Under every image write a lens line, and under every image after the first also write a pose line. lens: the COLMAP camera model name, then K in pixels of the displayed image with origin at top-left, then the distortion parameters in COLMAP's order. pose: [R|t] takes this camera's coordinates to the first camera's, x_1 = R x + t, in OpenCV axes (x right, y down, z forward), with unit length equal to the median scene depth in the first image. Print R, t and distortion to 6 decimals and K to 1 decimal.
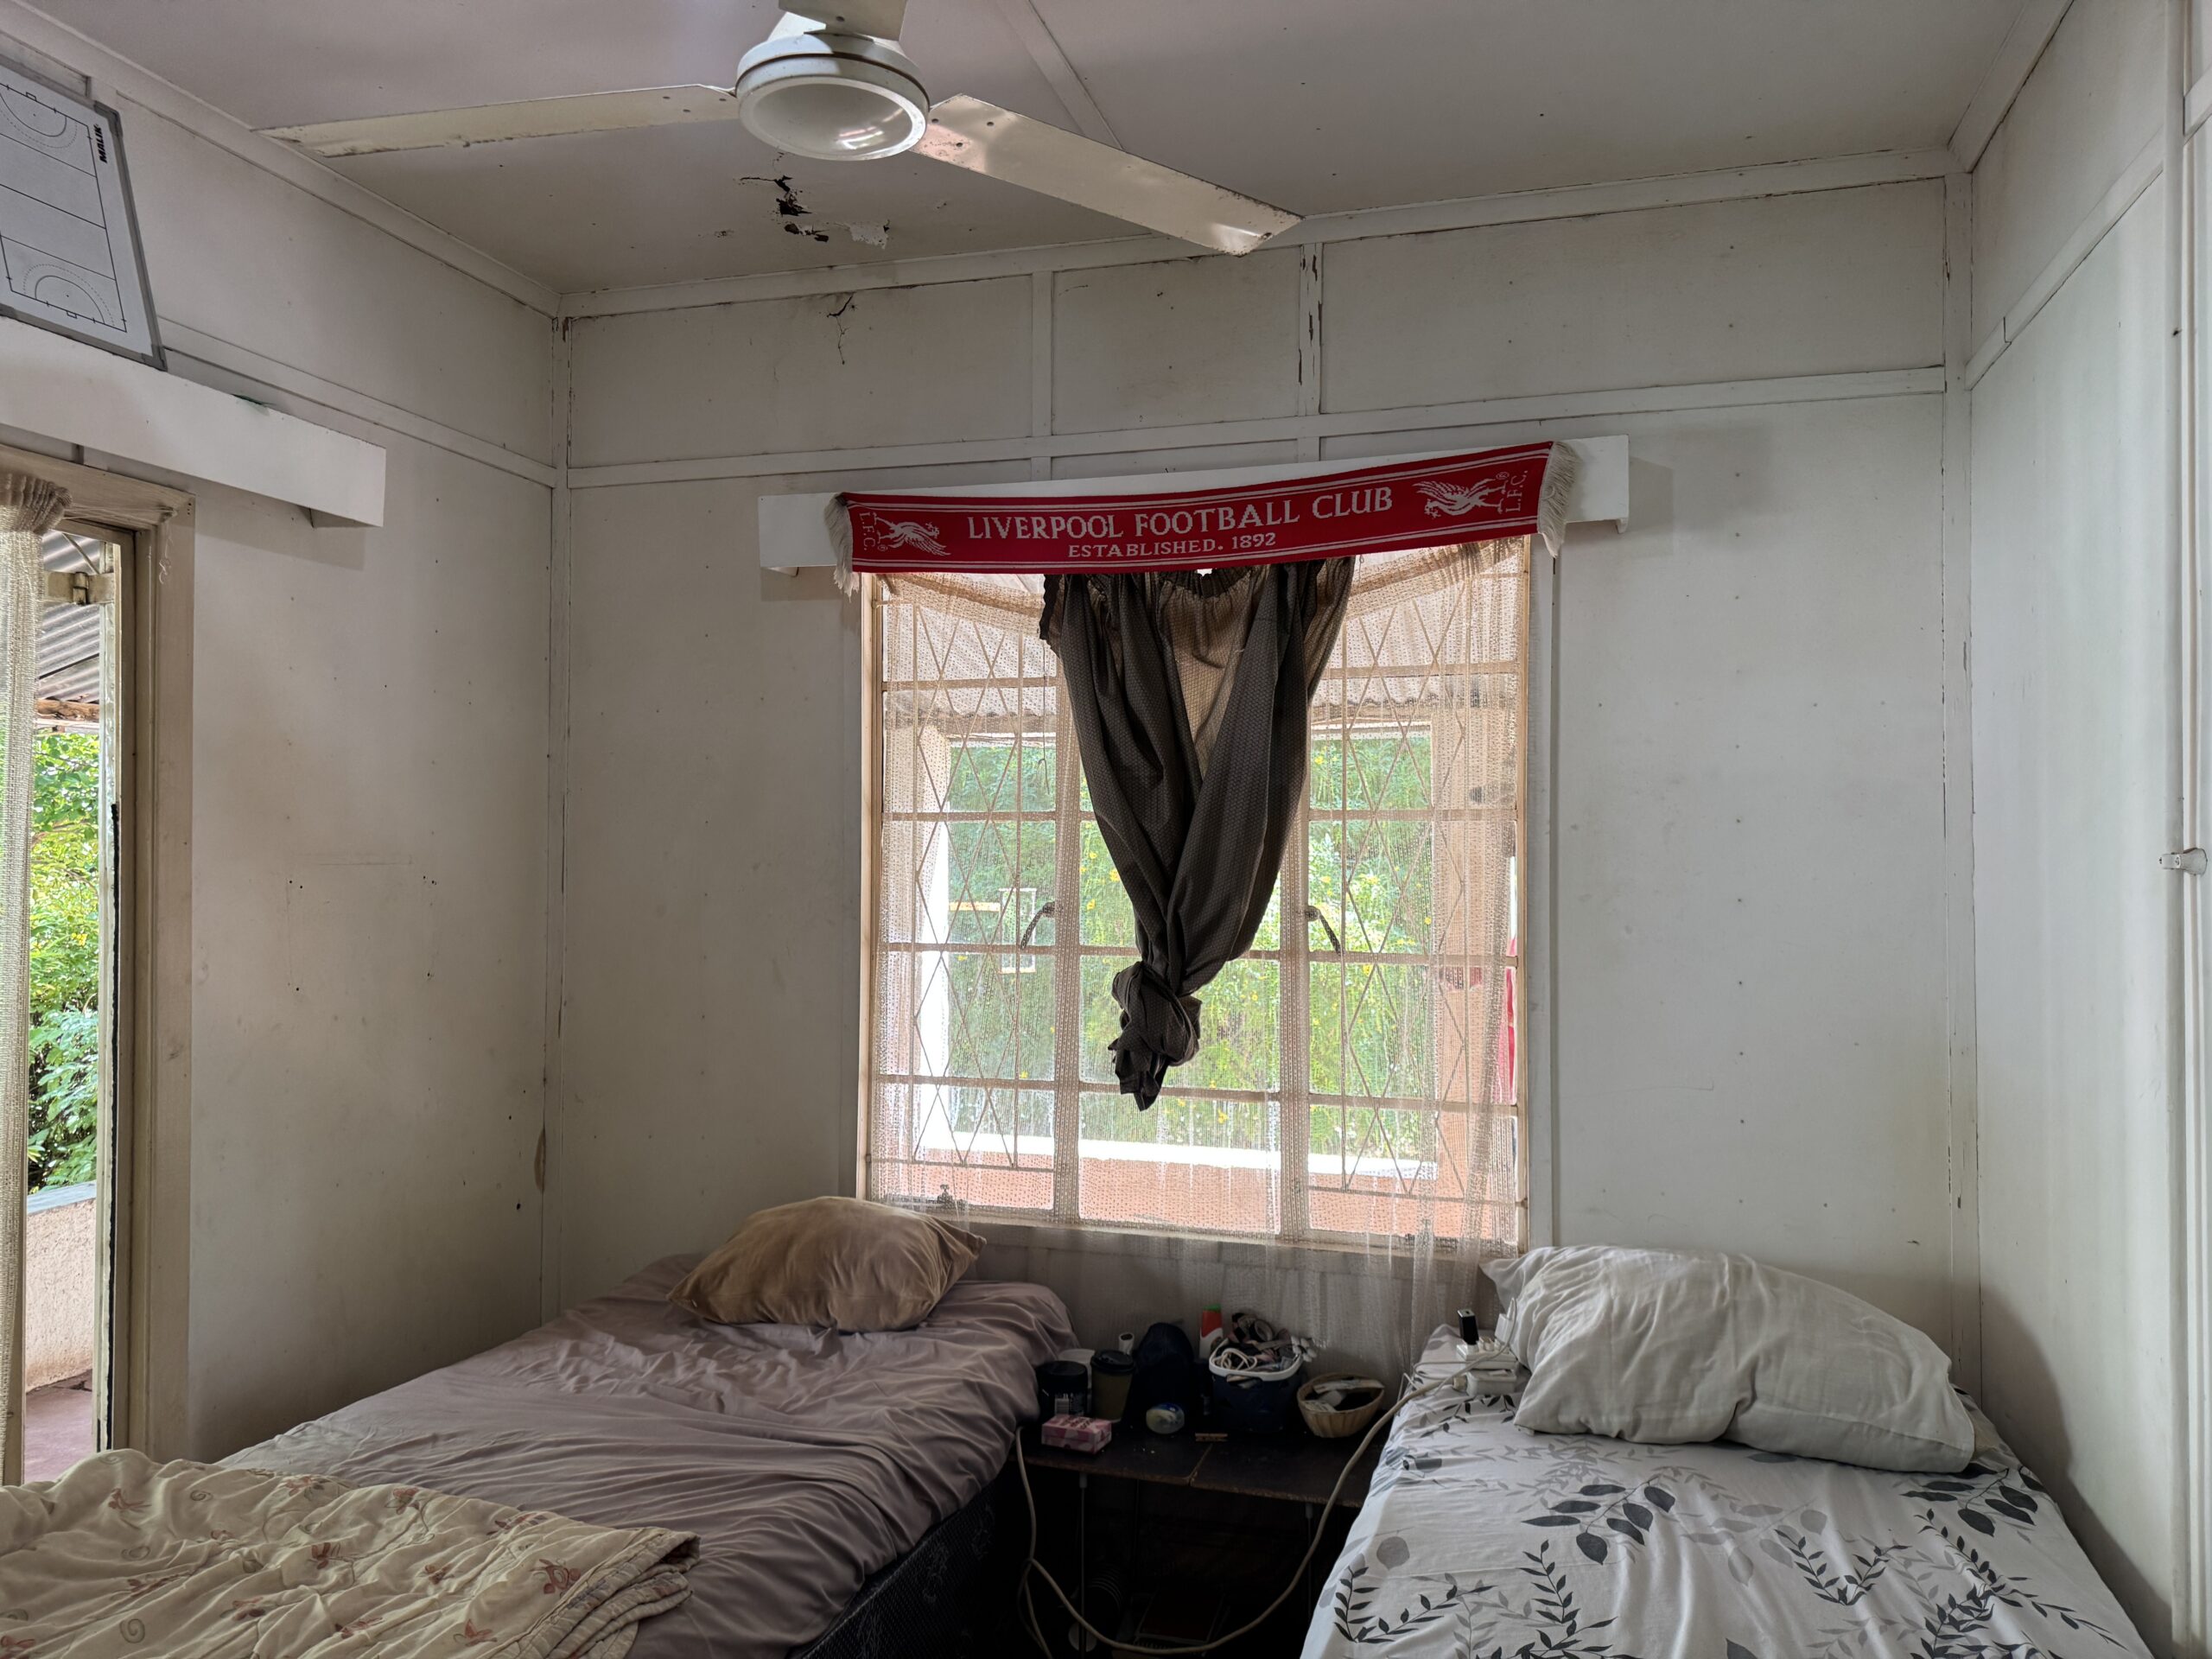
lens RADIAL K [[1561.8, 0, 1109.3], [0, 1561.8, 832.0], [0, 0, 1]] dist [0.029560, -0.007024]
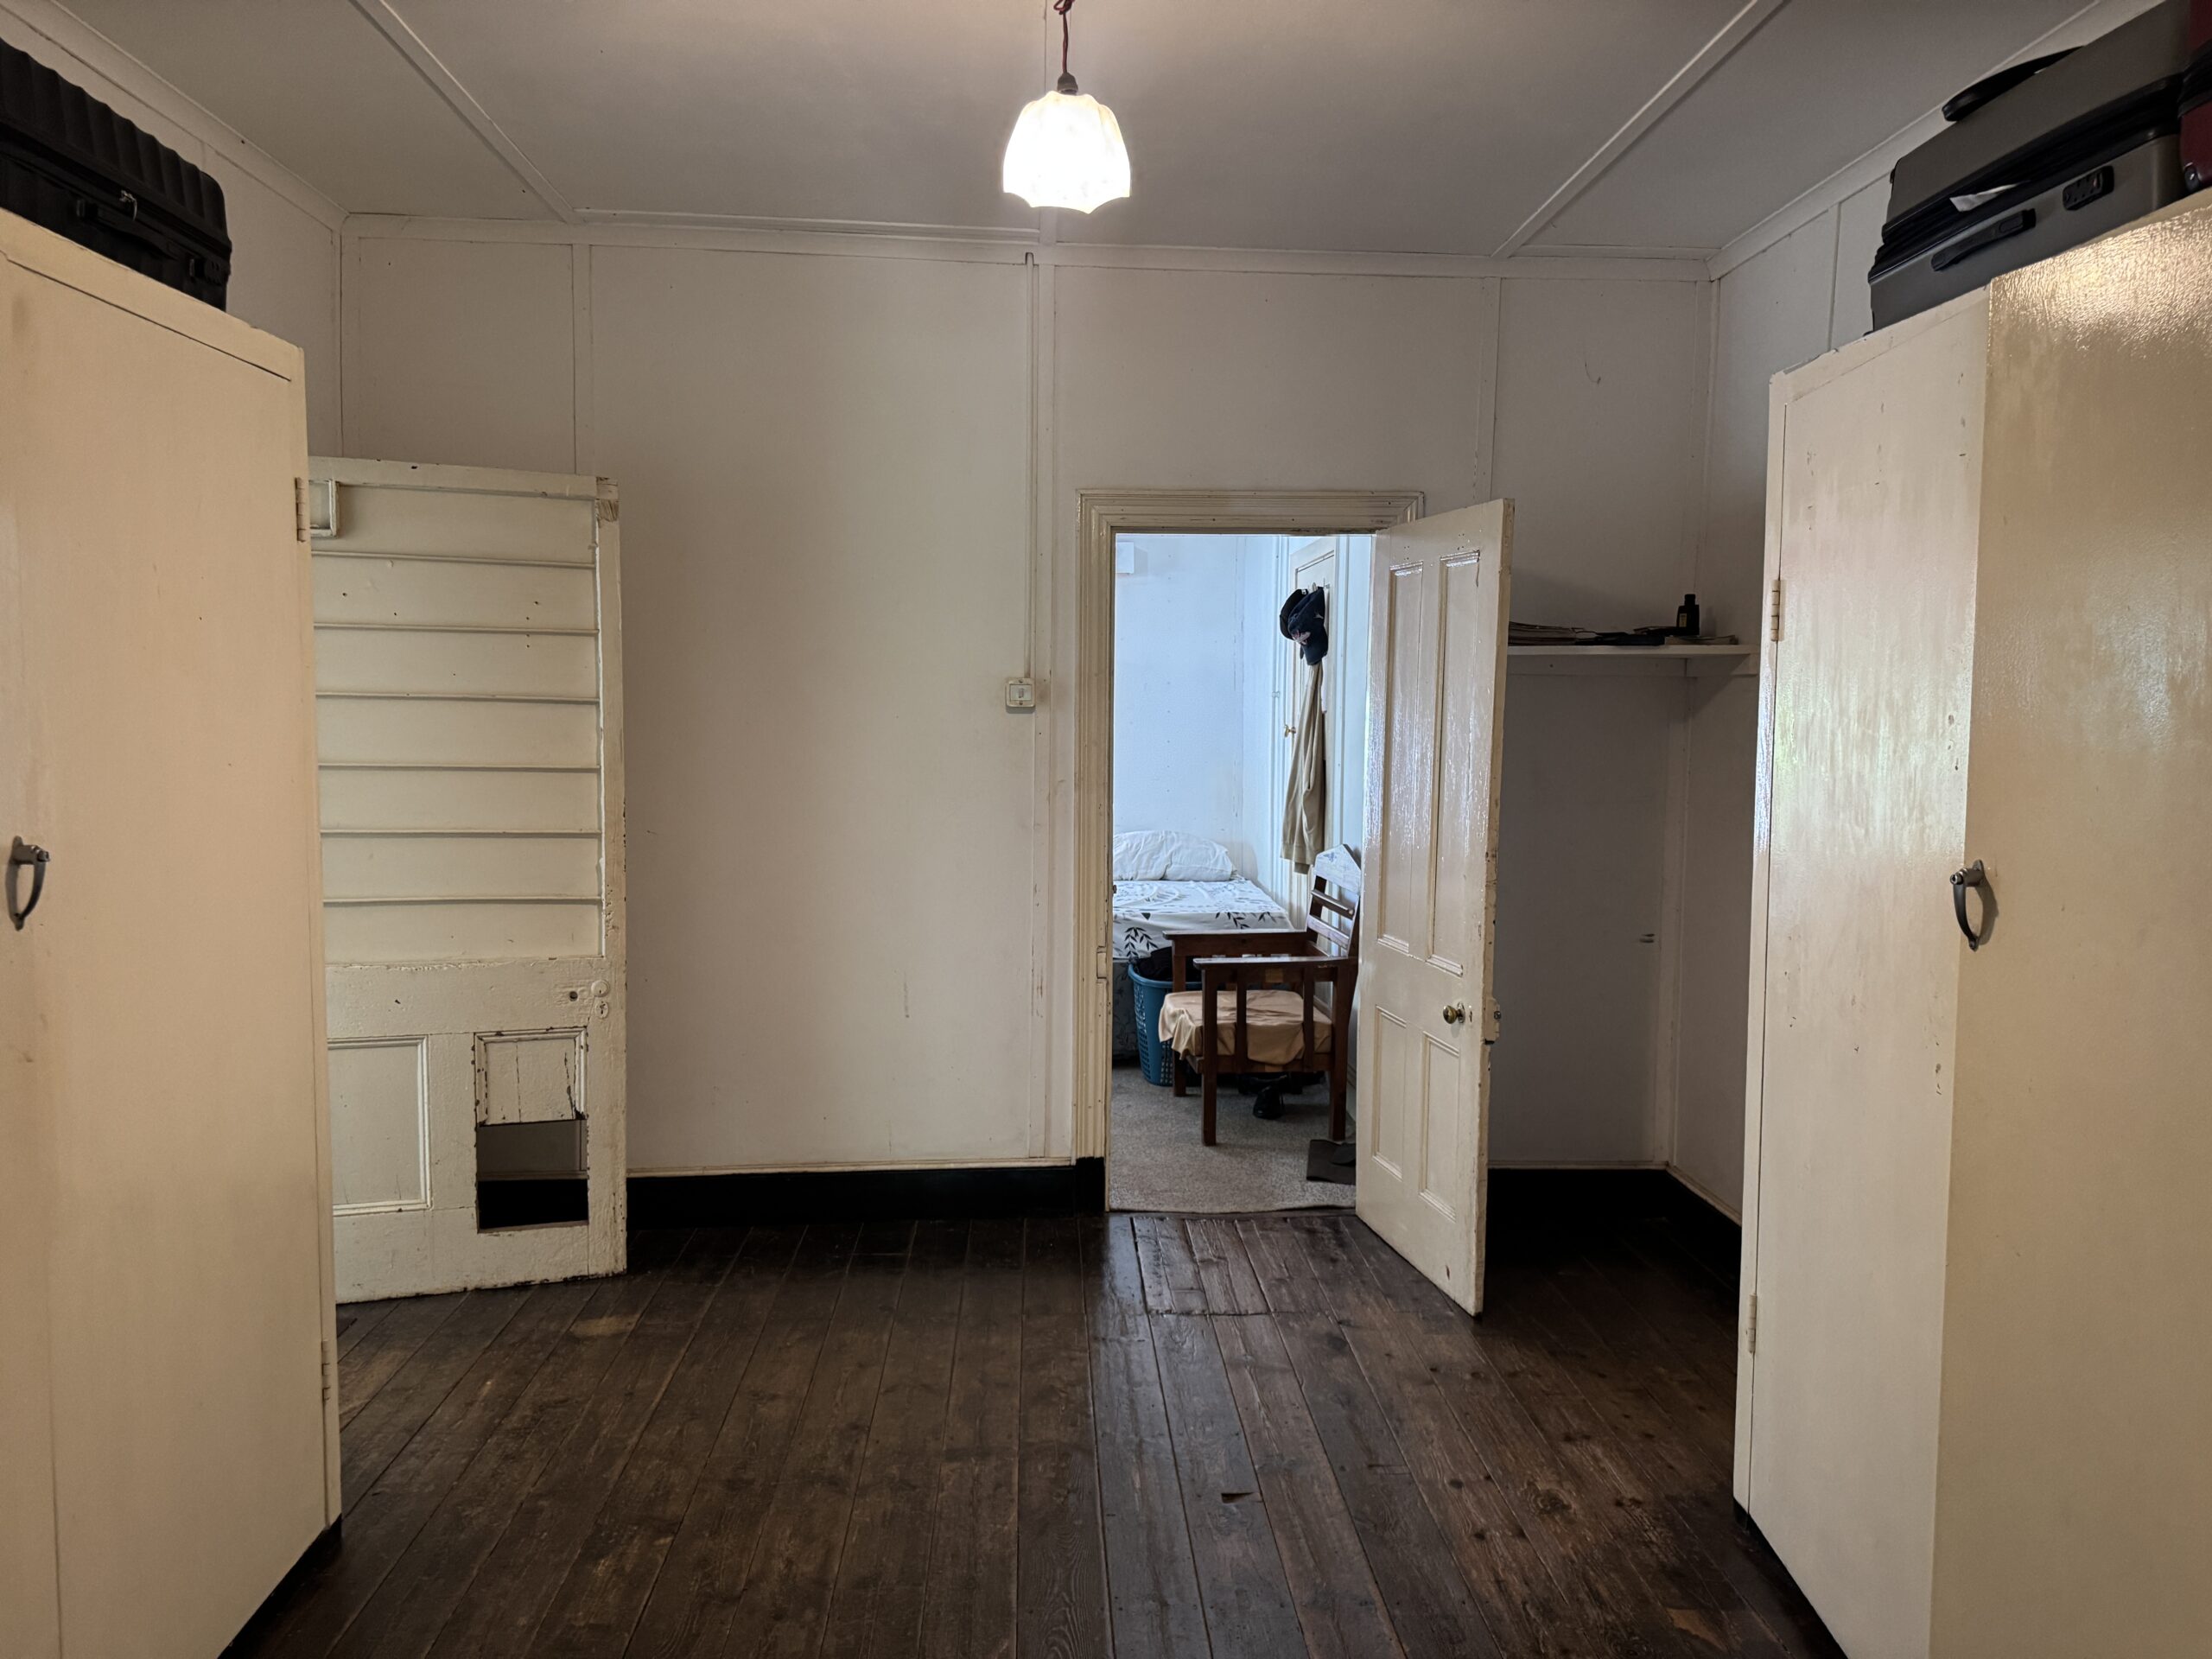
lens RADIAL K [[1561.8, 0, 1107.6], [0, 1561.8, 829.7], [0, 0, 1]] dist [0.029560, -0.007024]
pose [[0.940934, -0.023692, 0.337760, -0.769675], [-0.006472, 0.996108, 0.087902, 0.014318], [-0.338528, -0.084896, 0.937119, -1.893117]]
